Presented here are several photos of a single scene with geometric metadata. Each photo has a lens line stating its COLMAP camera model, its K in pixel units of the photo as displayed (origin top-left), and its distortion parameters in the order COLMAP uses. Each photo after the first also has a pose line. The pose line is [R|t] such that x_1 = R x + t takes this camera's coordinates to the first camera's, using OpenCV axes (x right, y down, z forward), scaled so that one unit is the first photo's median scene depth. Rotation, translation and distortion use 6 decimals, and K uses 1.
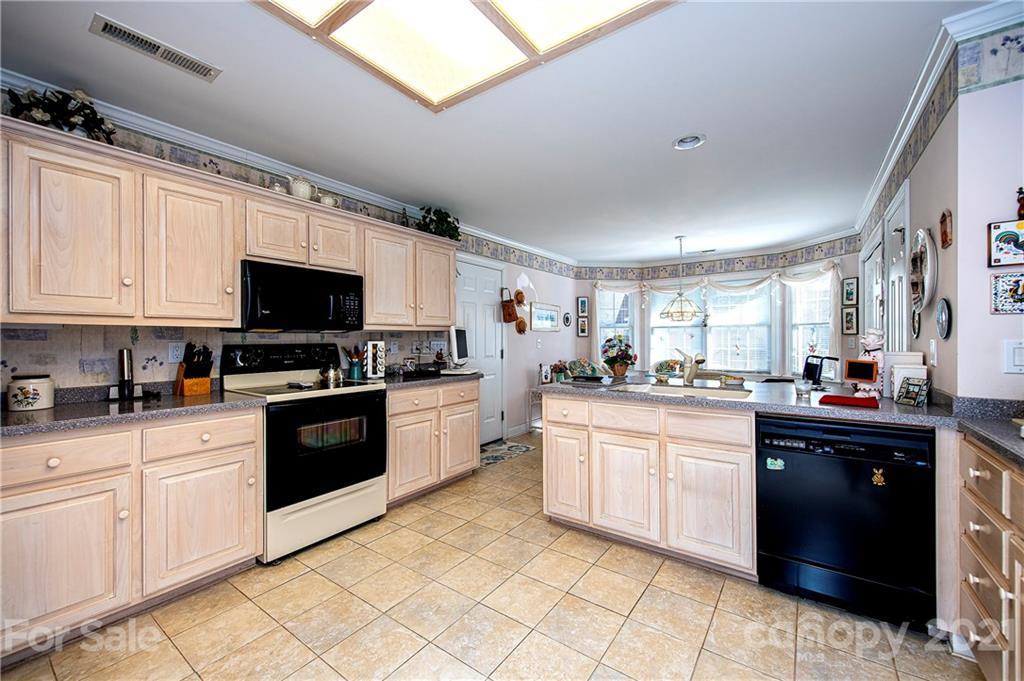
lens RADIAL K [[413.4, 0, 512.6], [0, 413.4, 339.8], [0, 0, 1]] dist [-0.001494, -0.000131]
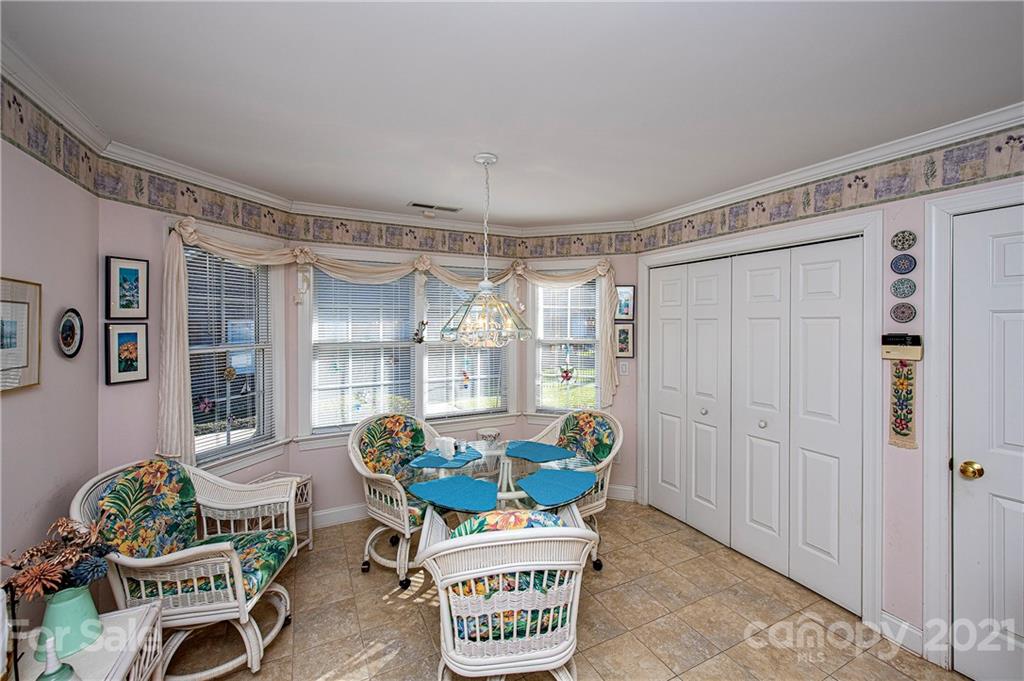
lens RADIAL K [[413.4, 0, 509.5], [0, 413.4, 319.9], [0, 0, 1]] dist [-0.001494, -0.000131]
pose [[0.447179, 0.008997, 0.894399, 0.019950], [-0.002548, 0.999958, -0.008785, -0.066380], [-0.894441, 0.001650, 0.447183, 0.725713]]
